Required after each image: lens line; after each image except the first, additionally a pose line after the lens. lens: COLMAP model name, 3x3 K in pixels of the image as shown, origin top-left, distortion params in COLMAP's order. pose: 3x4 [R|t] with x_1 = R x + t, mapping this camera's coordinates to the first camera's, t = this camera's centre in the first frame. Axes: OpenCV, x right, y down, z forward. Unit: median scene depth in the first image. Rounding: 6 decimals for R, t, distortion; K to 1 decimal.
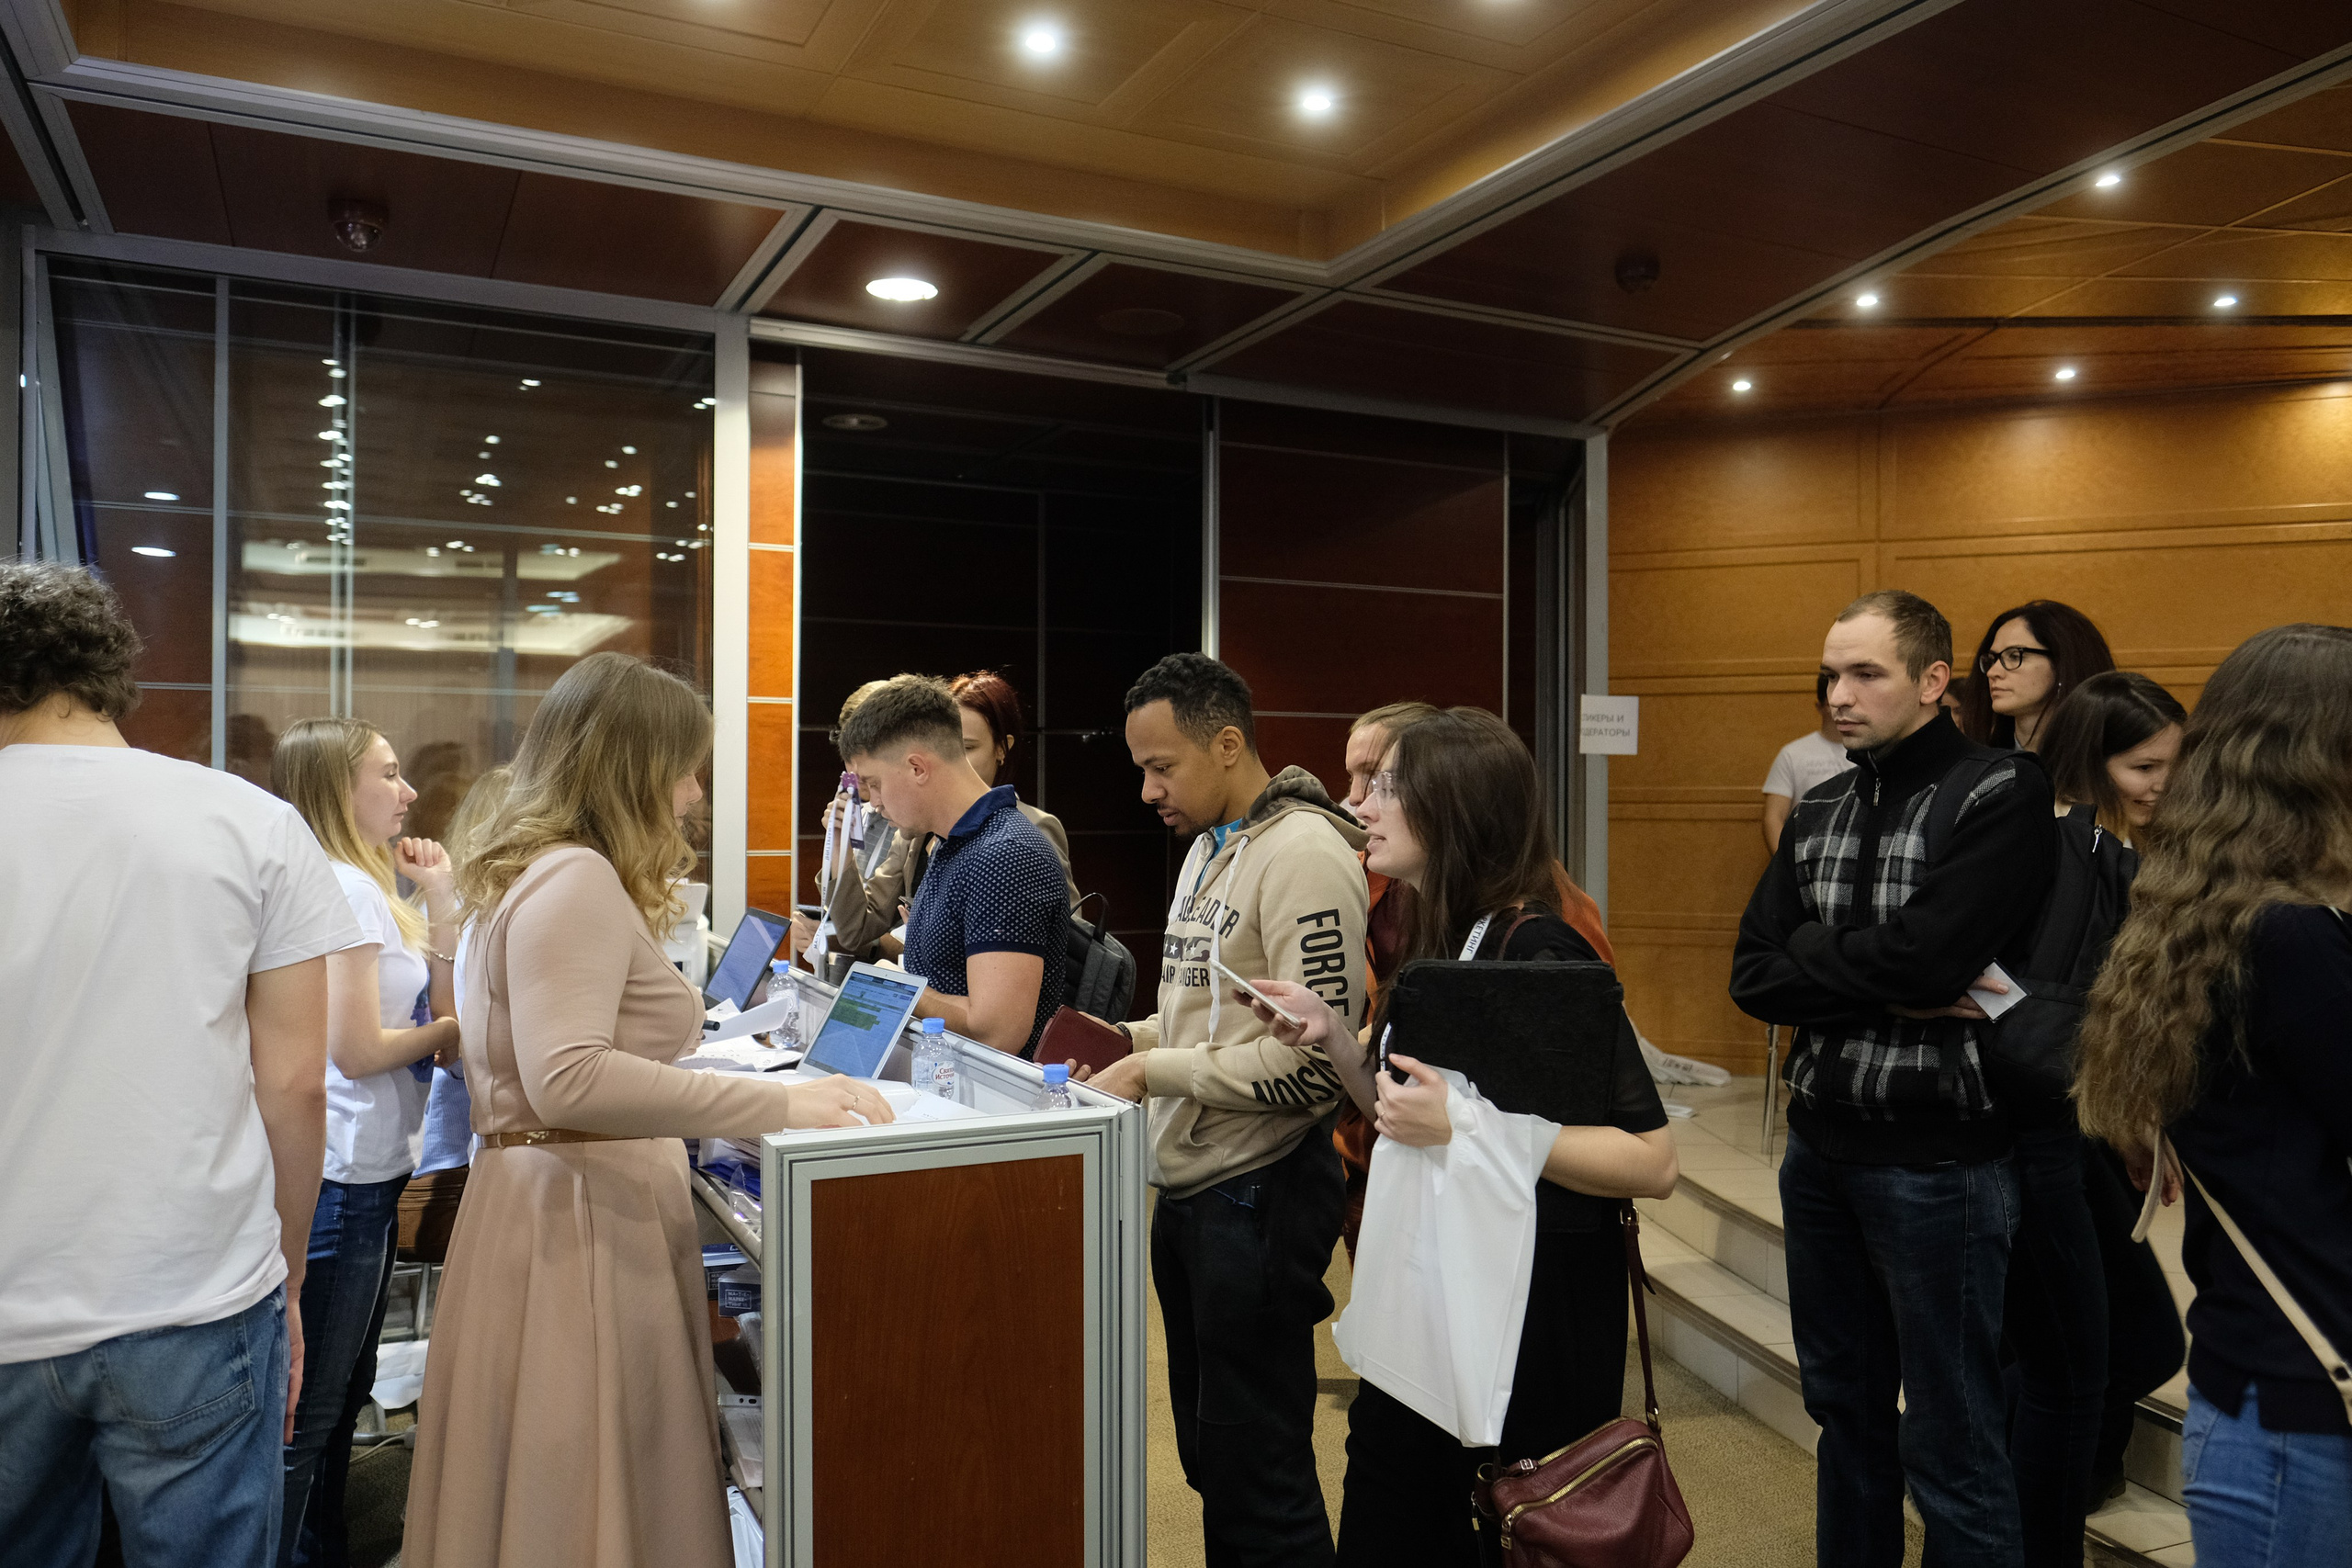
lens RADIAL K [[1684.2, 0, 1176.9], [0, 1684.2, 774.1], [0, 0, 1]] dist [0.005107, -0.008104]
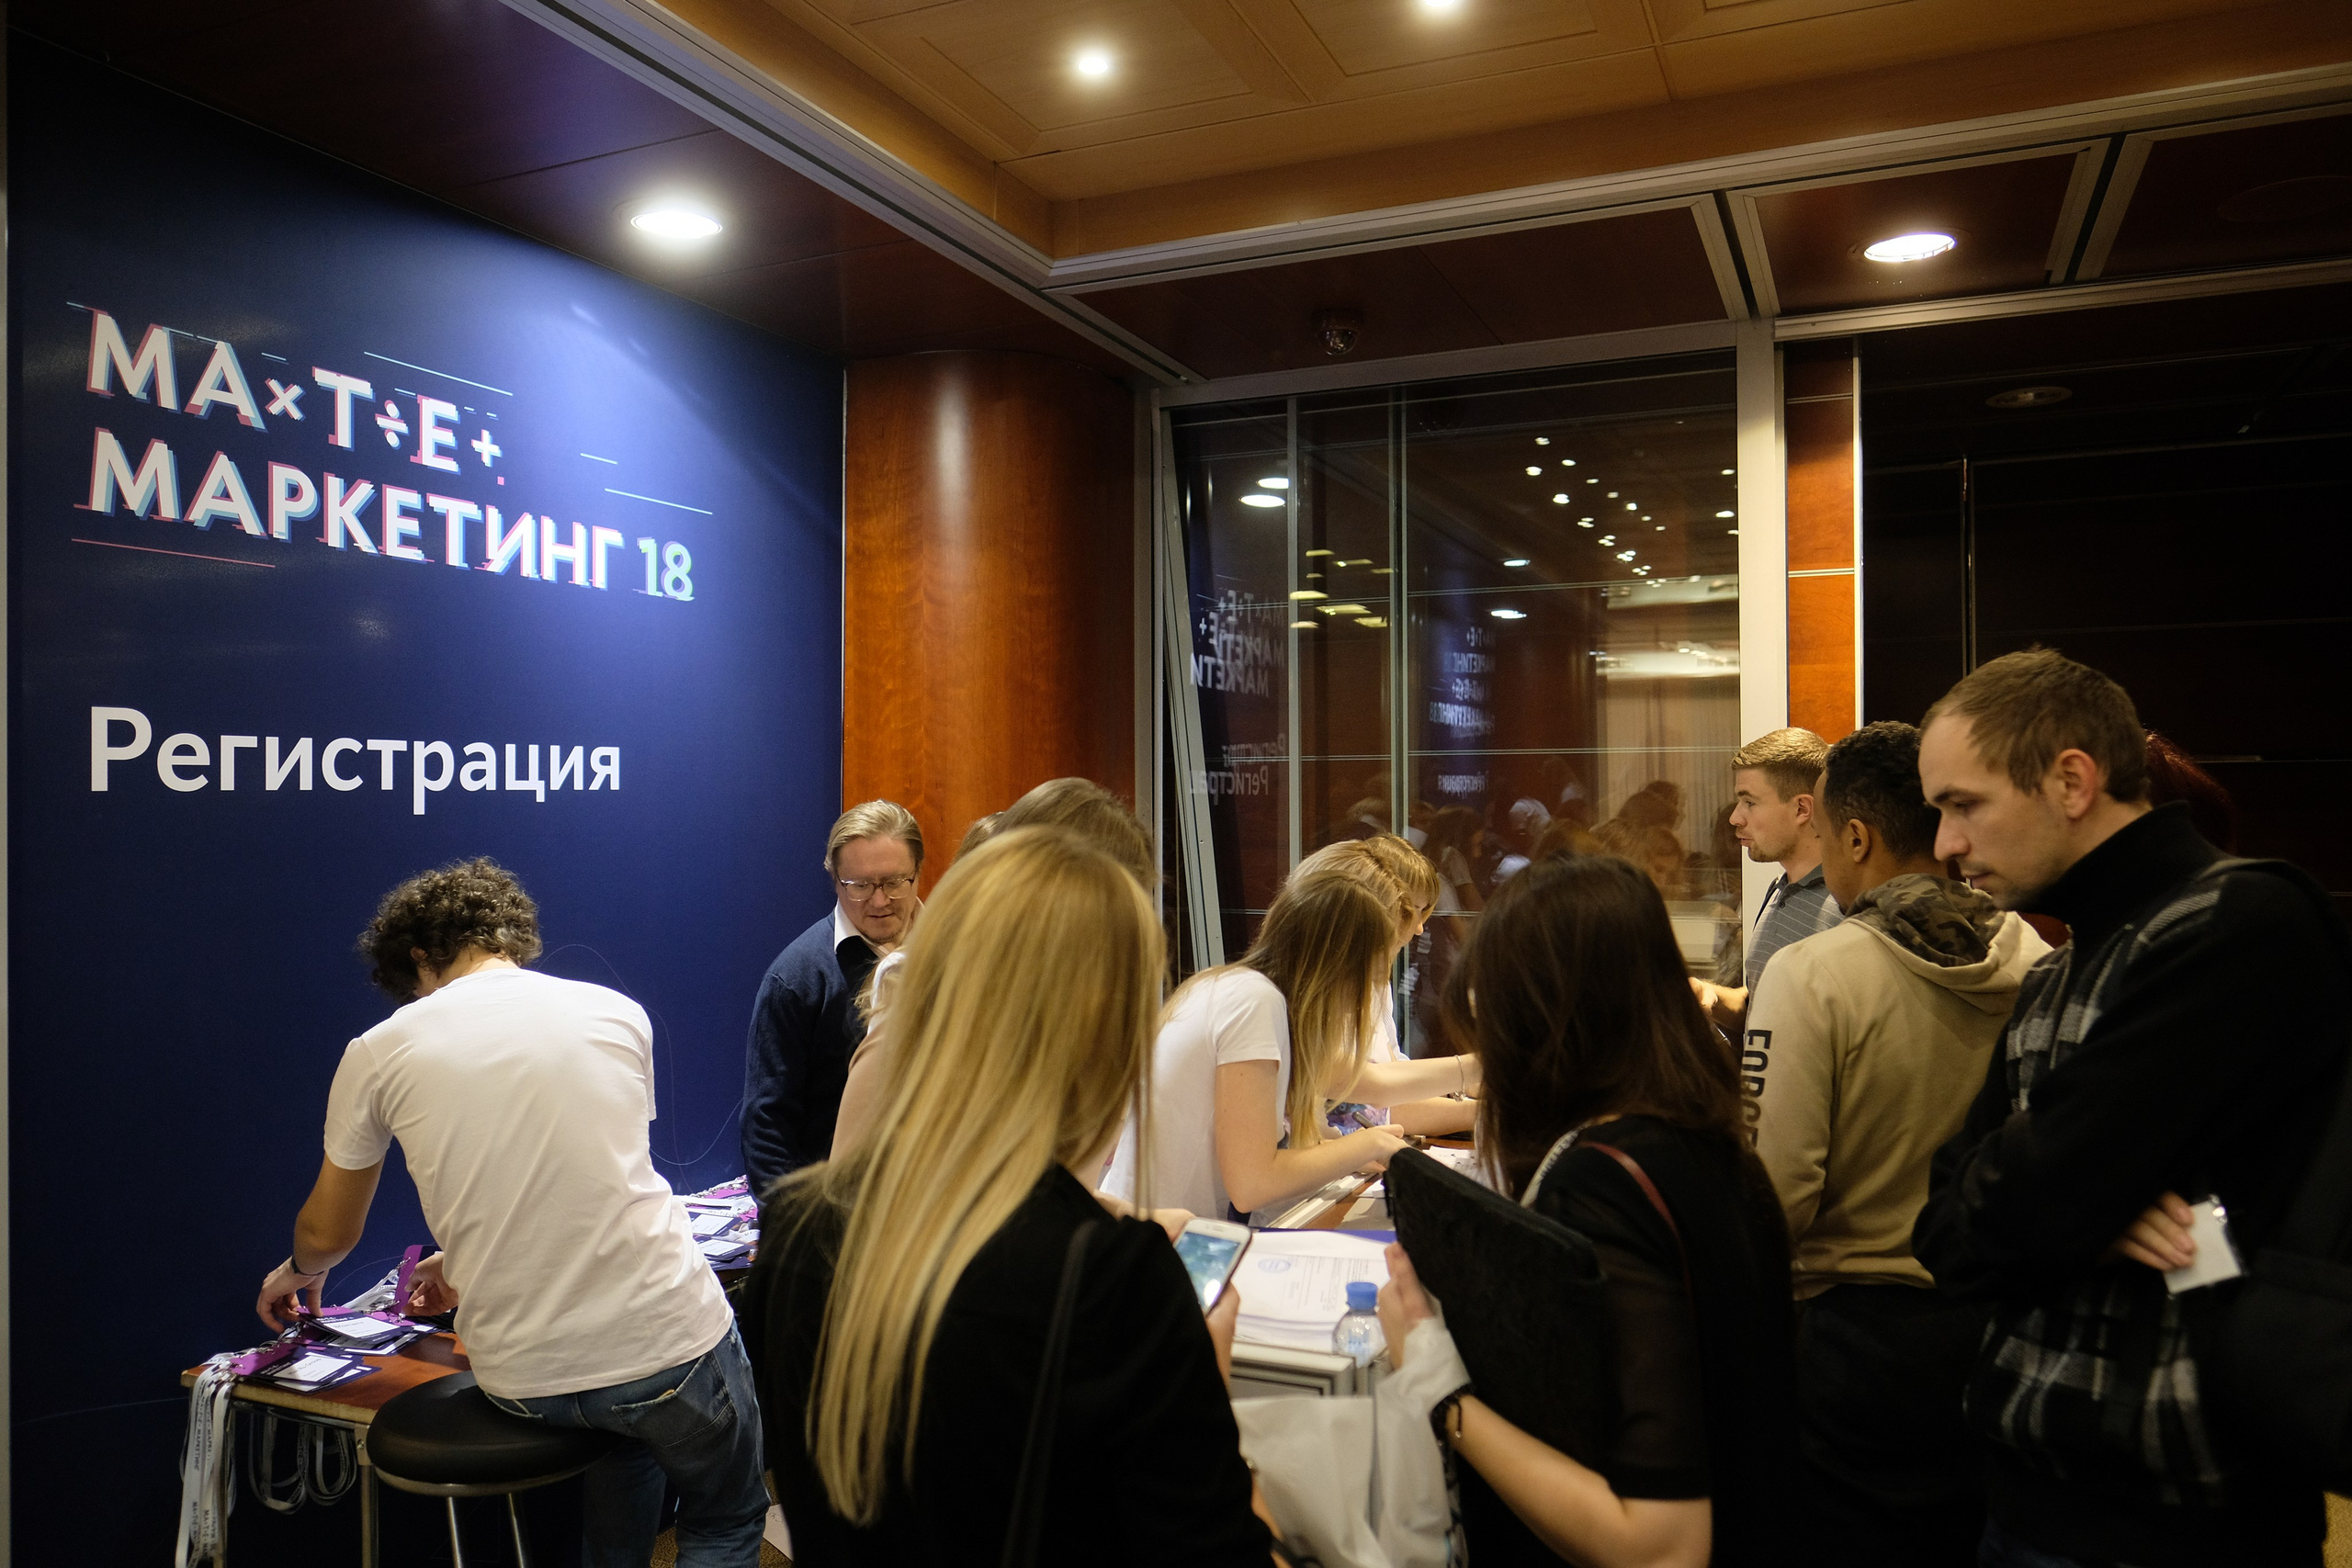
lens RADIAL K [[1684.2, 0, 1178.0], [0, 1684.2, 804.2], [0, 0, 1]] dist [0.005107, -0.008104]
pose [[0.656944, -0.017444, -0.753738, 0.254335], [0.018171, 0.999808, -0.007302, -0.006308], [0.753721, -0.008899, 0.657135, 0.170532]]
